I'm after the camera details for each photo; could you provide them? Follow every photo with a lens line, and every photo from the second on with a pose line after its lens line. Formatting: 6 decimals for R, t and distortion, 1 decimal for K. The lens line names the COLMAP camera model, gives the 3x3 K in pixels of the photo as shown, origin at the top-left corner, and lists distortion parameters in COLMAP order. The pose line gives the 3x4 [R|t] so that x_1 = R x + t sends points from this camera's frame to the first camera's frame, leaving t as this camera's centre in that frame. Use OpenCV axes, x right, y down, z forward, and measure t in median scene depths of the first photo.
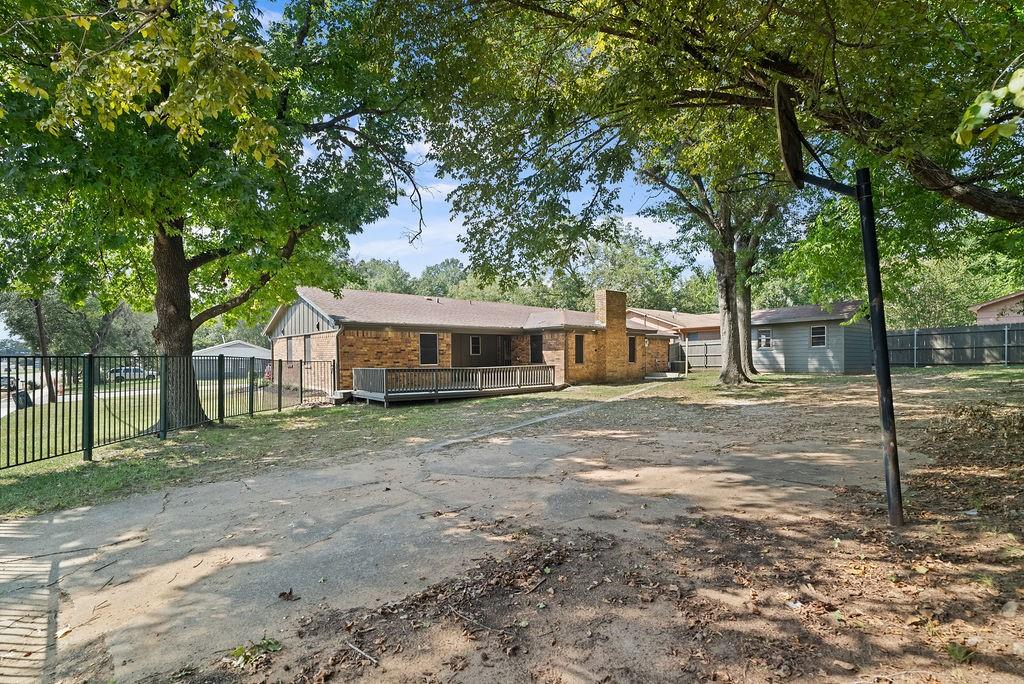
lens RADIAL K [[481.7, 0, 503.5], [0, 481.7, 356.5], [0, 0, 1]] dist [-0.008169, 0.000256]
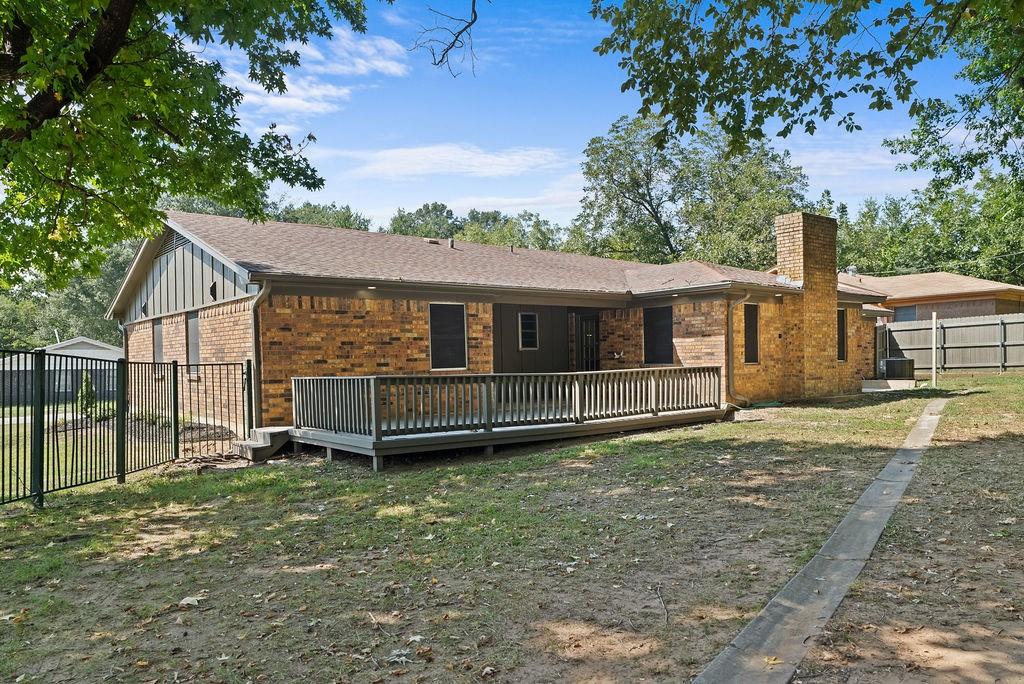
lens RADIAL K [[761.6, 0, 510.1], [0, 761.6, 350.5], [0, 0, 1]] dist [0.009071, -0.003152]
pose [[0.999892, -0.014412, -0.003035, -0.092020], [0.014368, 0.999799, -0.014001, 0.010179], [0.003236, 0.013956, 0.999897, 0.250451]]
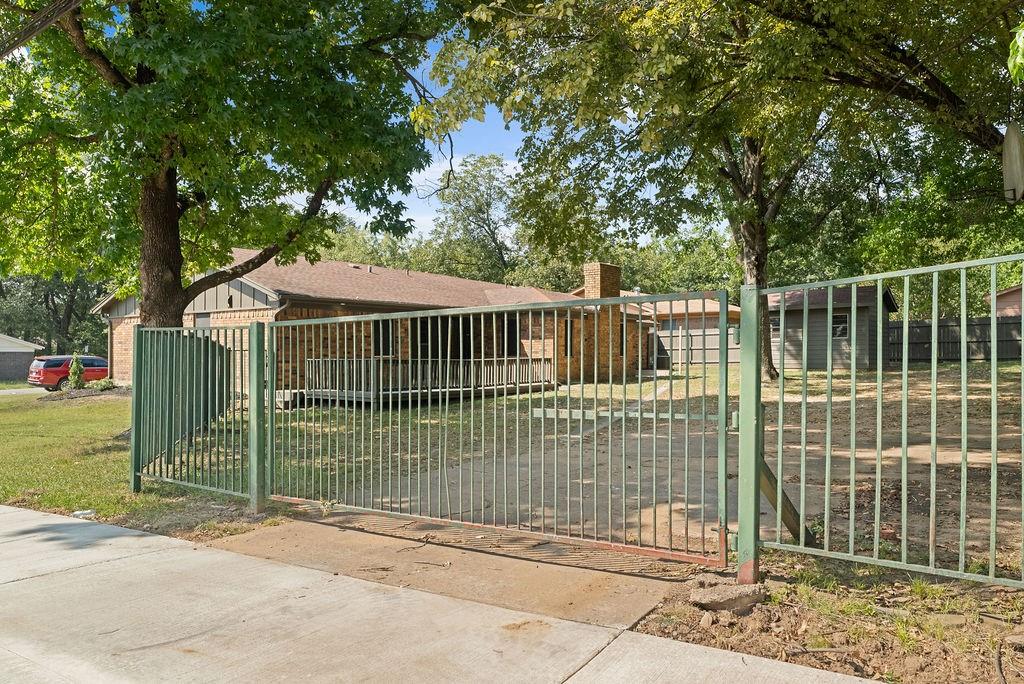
lens RADIAL K [[710.6, 0, 505.7], [0, 710.6, 346.8], [0, 0, 1]] dist [-0.005786, -0.001502]
pose [[0.974832, 0.008333, 0.222786, -0.217076], [-0.006638, 0.999943, -0.008353, 0.010133], [-0.222843, 0.006664, 0.974832, -0.106237]]
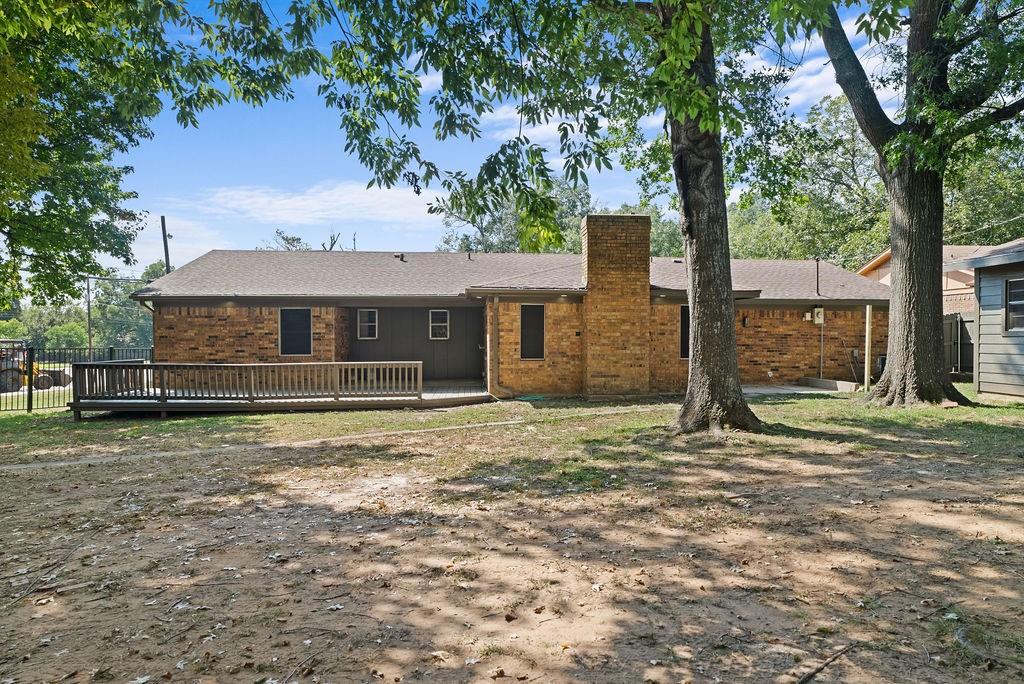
lens RADIAL K [[620.0, 0, 512.6], [0, 620.0, 336.7], [0, 0, 1]] dist [-0.001463, -0.000009]
pose [[0.817757, 0.009057, -0.575492, 0.584331], [-0.003651, 0.999938, 0.010550, -0.018463], [0.575551, -0.006527, 0.817740, 0.469540]]
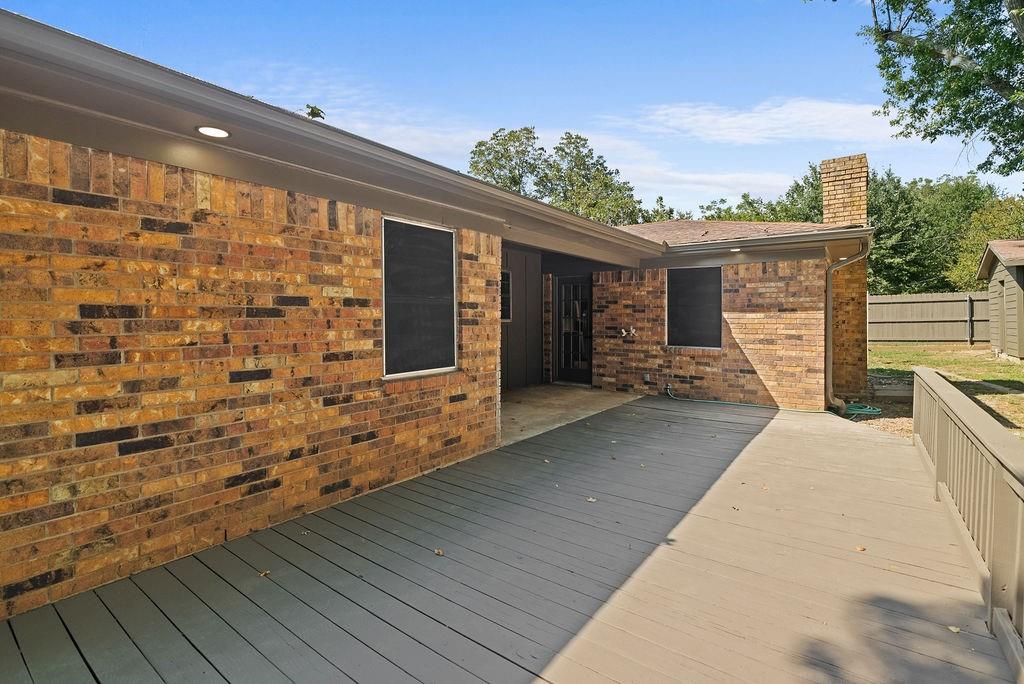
lens RADIAL K [[481.7, 0, 506.5], [0, 481.7, 314.4], [0, 0, 1]] dist [-0.008169, 0.000256]
pose [[0.969293, 0.010128, 0.245701, -0.170934], [-0.008602, 0.999936, -0.007282, -0.006944], [-0.245759, 0.004944, 0.969318, 0.784397]]
